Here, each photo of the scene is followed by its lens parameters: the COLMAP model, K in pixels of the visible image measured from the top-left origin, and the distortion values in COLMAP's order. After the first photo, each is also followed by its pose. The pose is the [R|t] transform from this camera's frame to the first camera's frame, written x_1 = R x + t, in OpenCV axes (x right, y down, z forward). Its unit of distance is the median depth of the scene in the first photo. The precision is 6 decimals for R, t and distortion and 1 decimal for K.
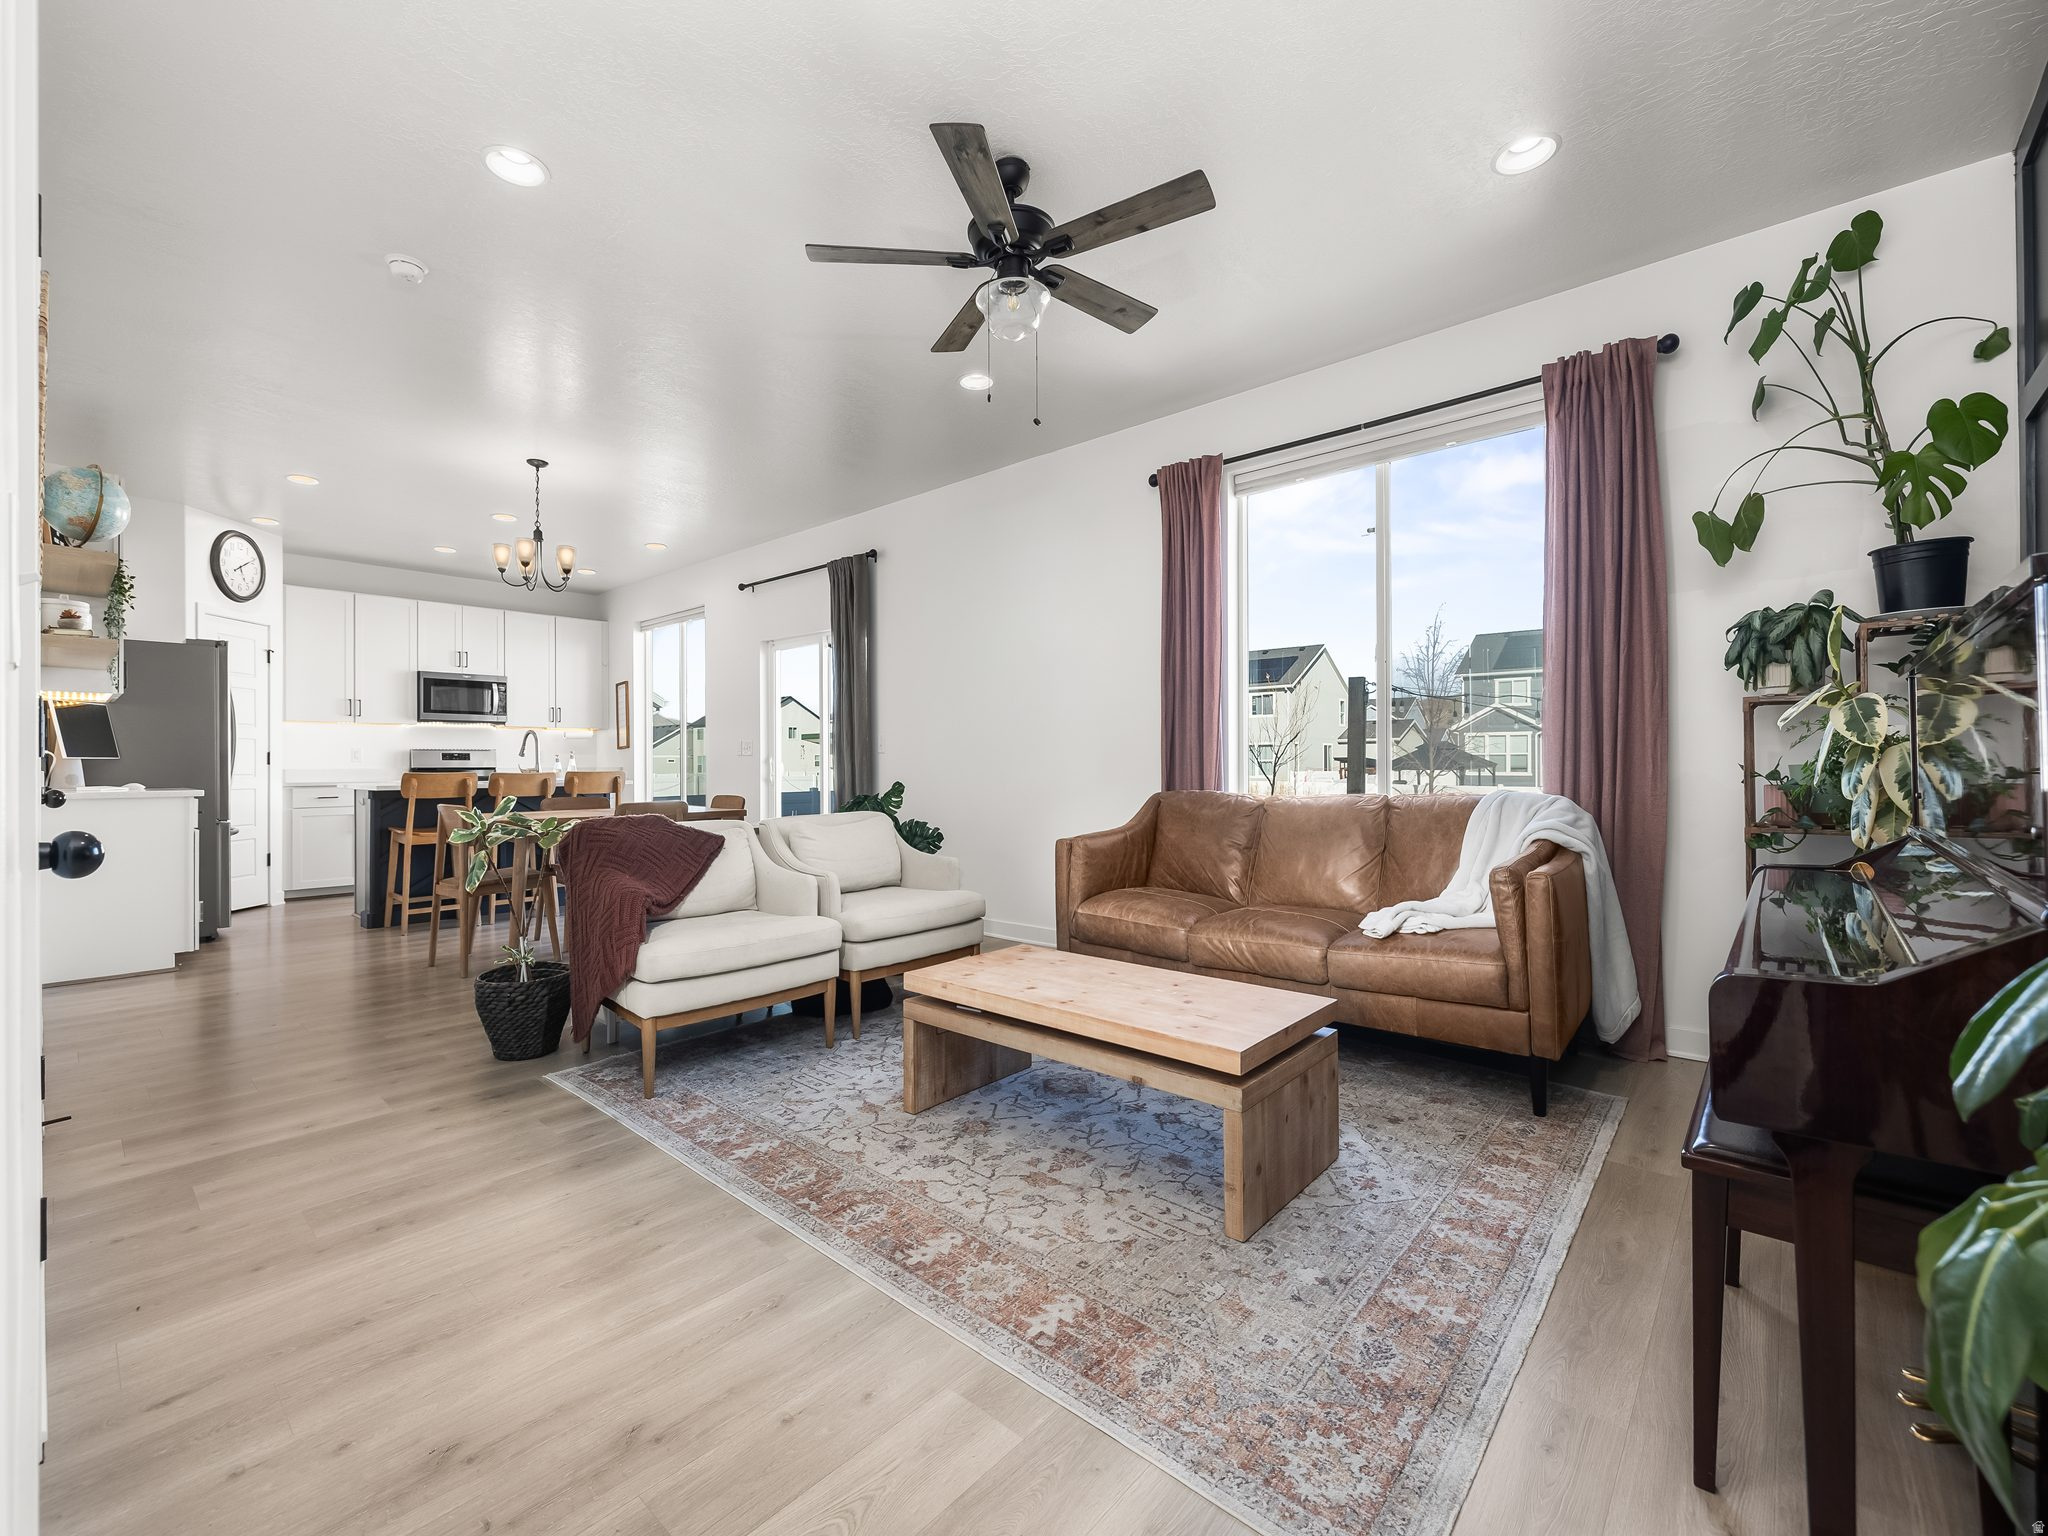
lens RADIAL K [[859.2, 0, 1009.4], [0, 859.2, 754.0], [0, 0, 1]] dist [-0.000284, -0.000066]
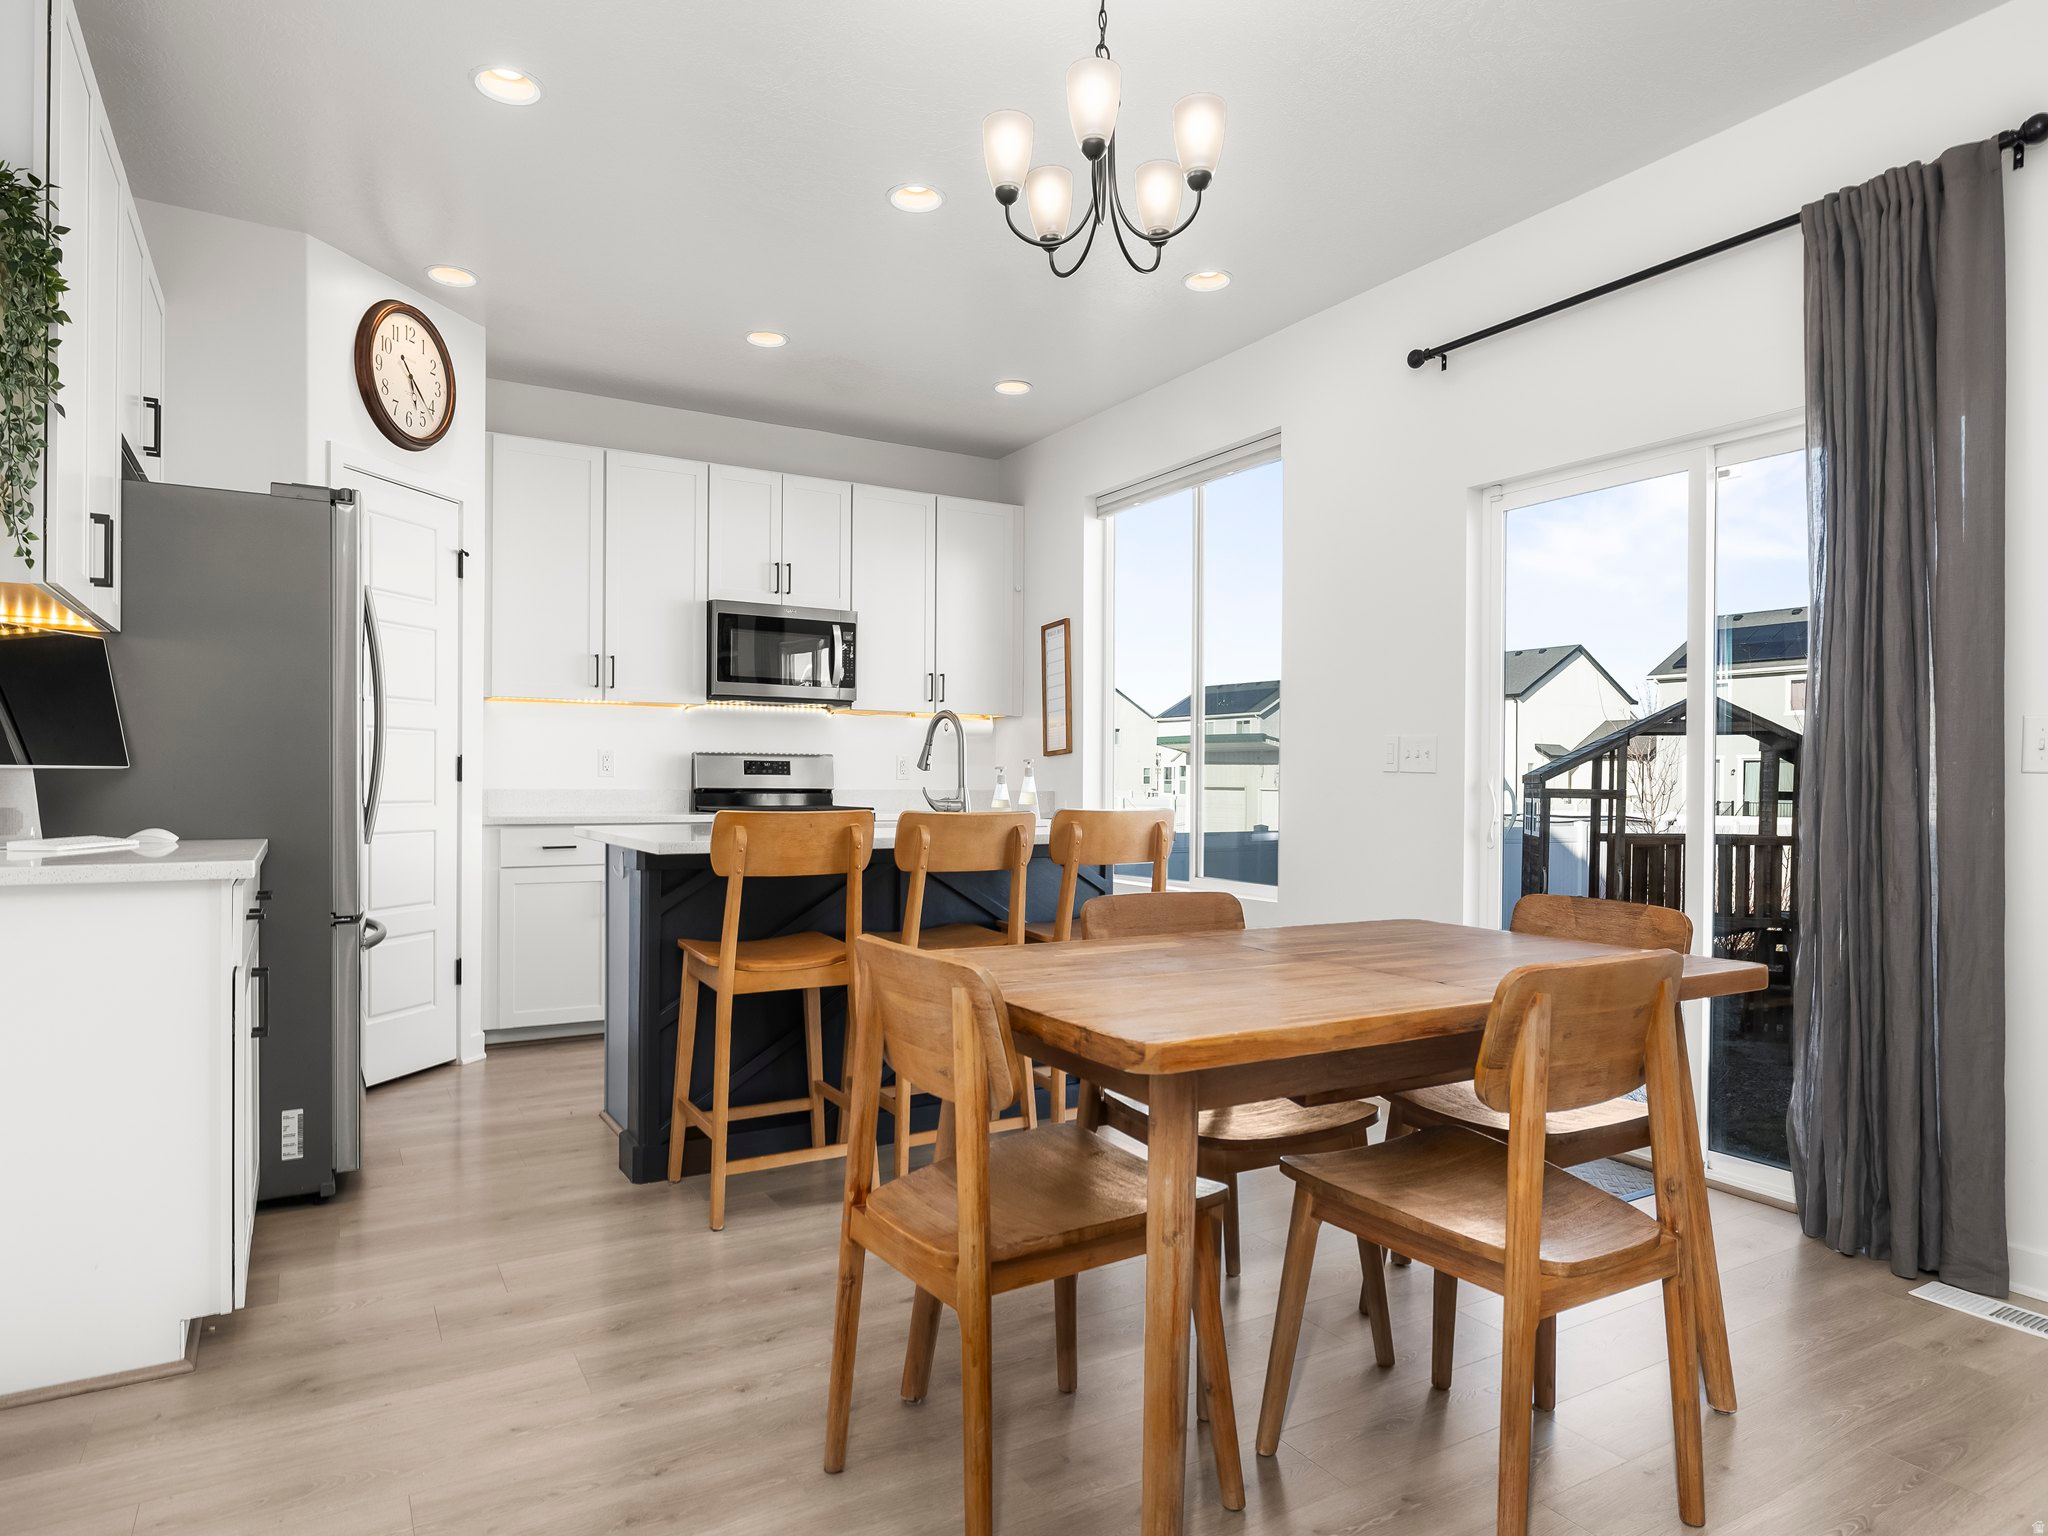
lens RADIAL K [[1210.3, 0, 1037.0], [0, 1210.3, 780.9], [0, 0, 1]] dist [0.001684, -0.001322]
pose [[0.955425, 0.013098, -0.294942, -0.270564], [-0.009743, 0.999870, 0.012843, -0.000038], [0.295072, -0.009397, 0.955429, 0.345757]]
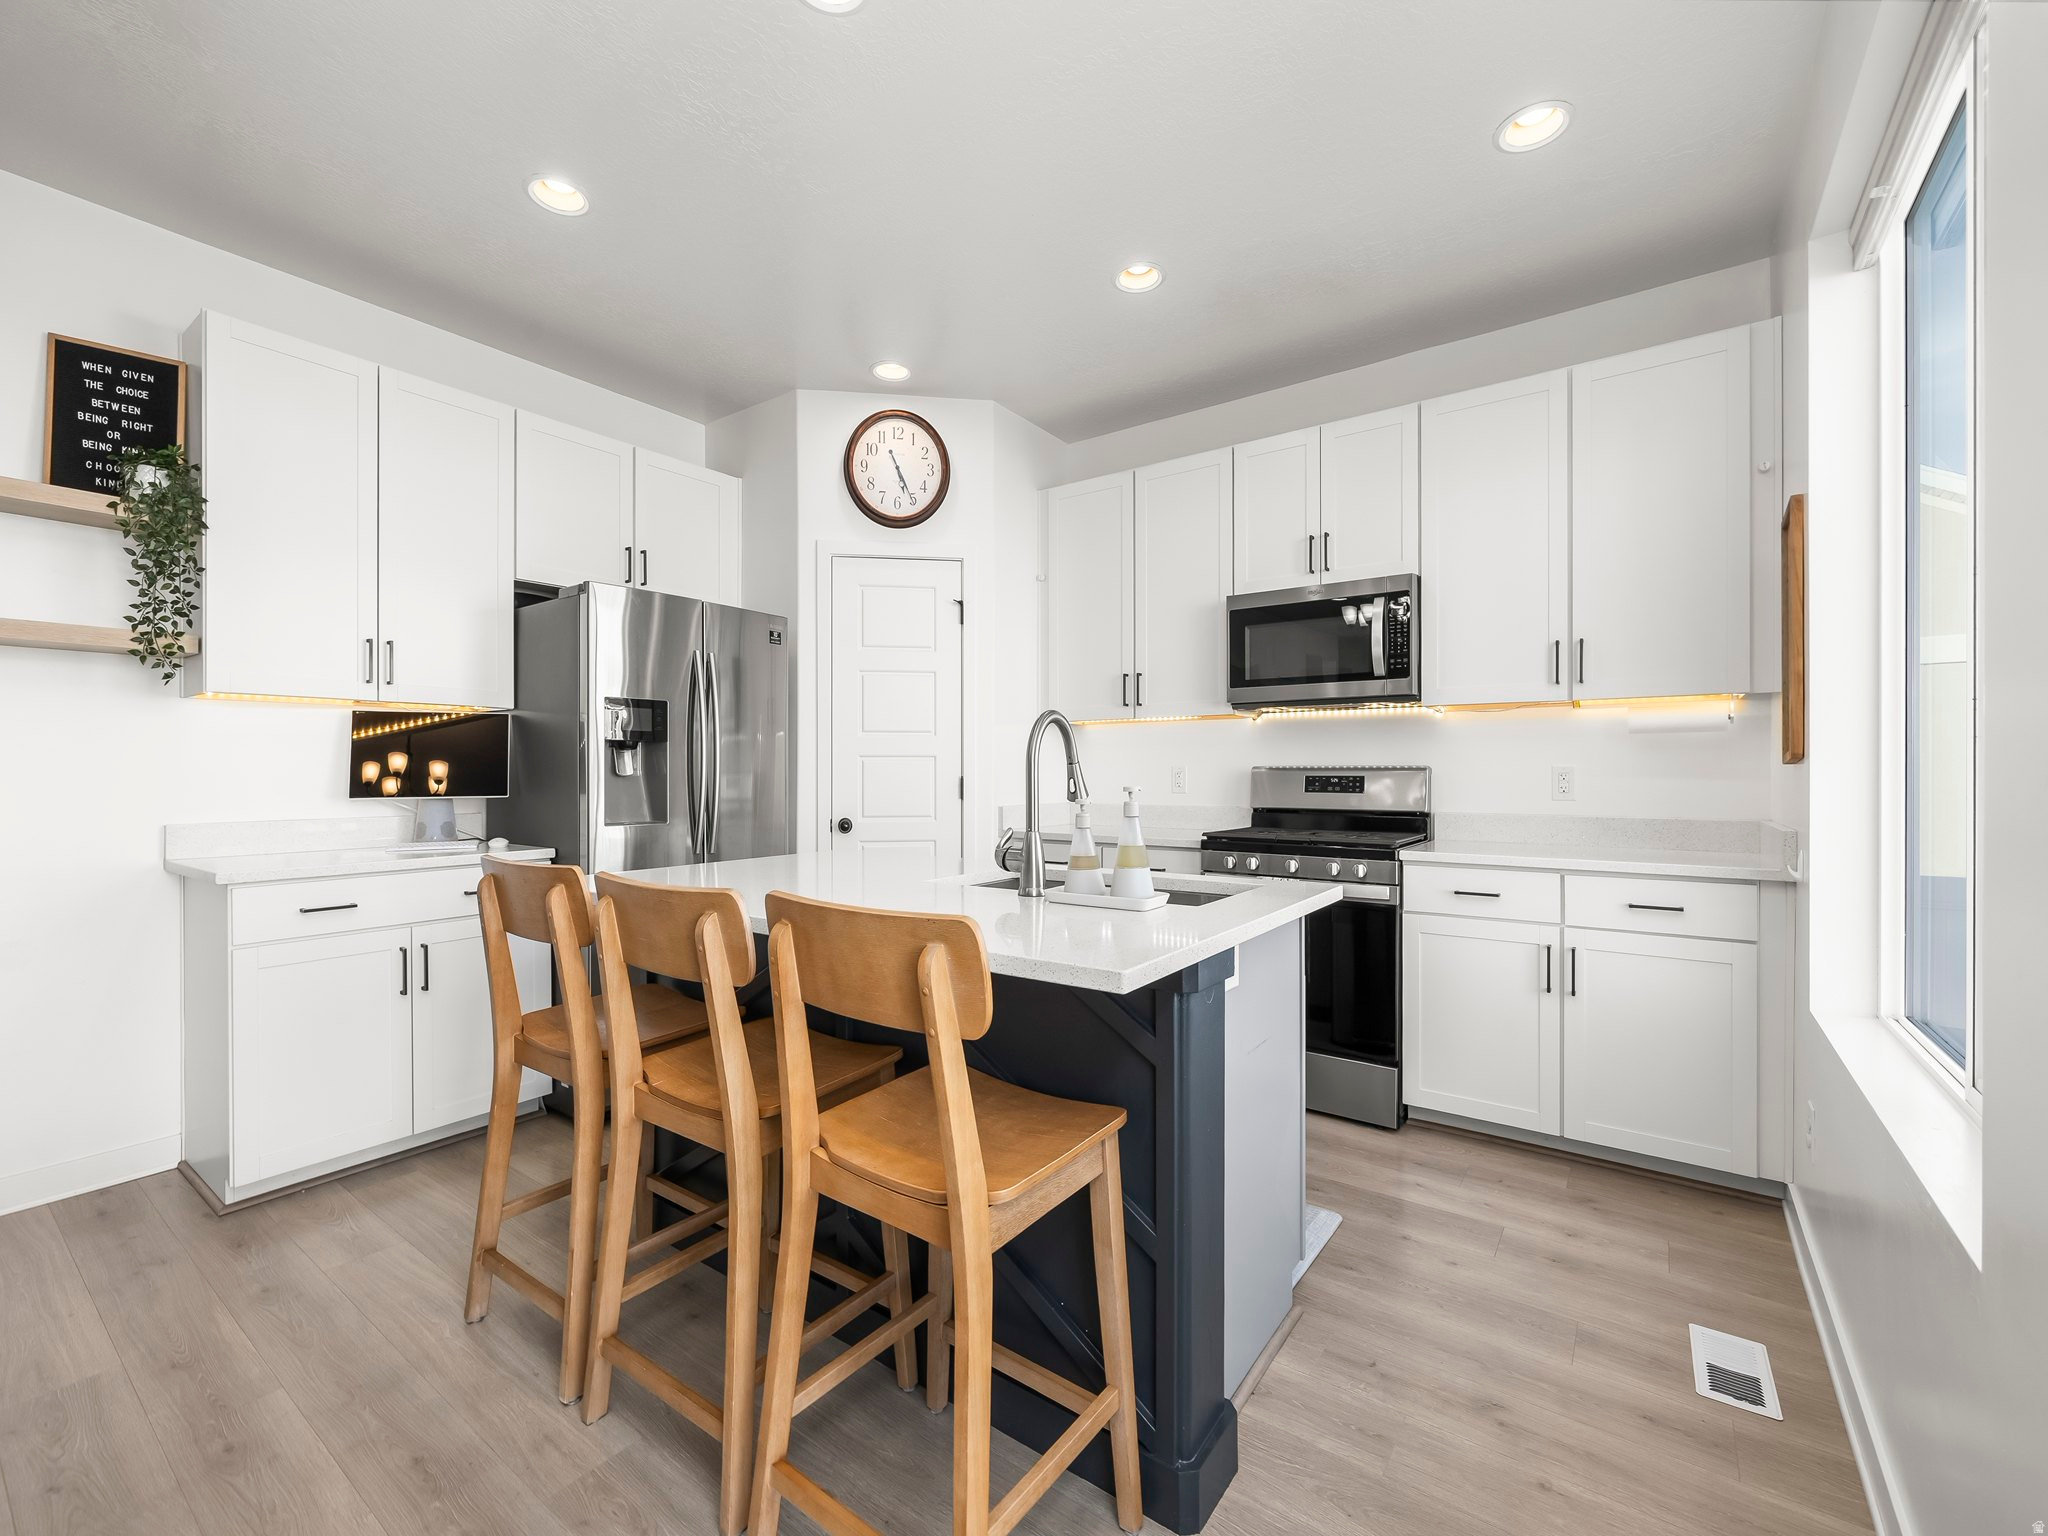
lens RADIAL K [[859.2, 0, 1004.2], [0, 859.2, 773.1], [0, 0, 1]] dist [-0.000284, -0.000066]
pose [[0.087197, 0.004438, -0.996181, -0.227228], [0.008316, 0.999952, 0.005183, -0.006260], [0.996156, -0.008736, 0.087156, 0.796141]]
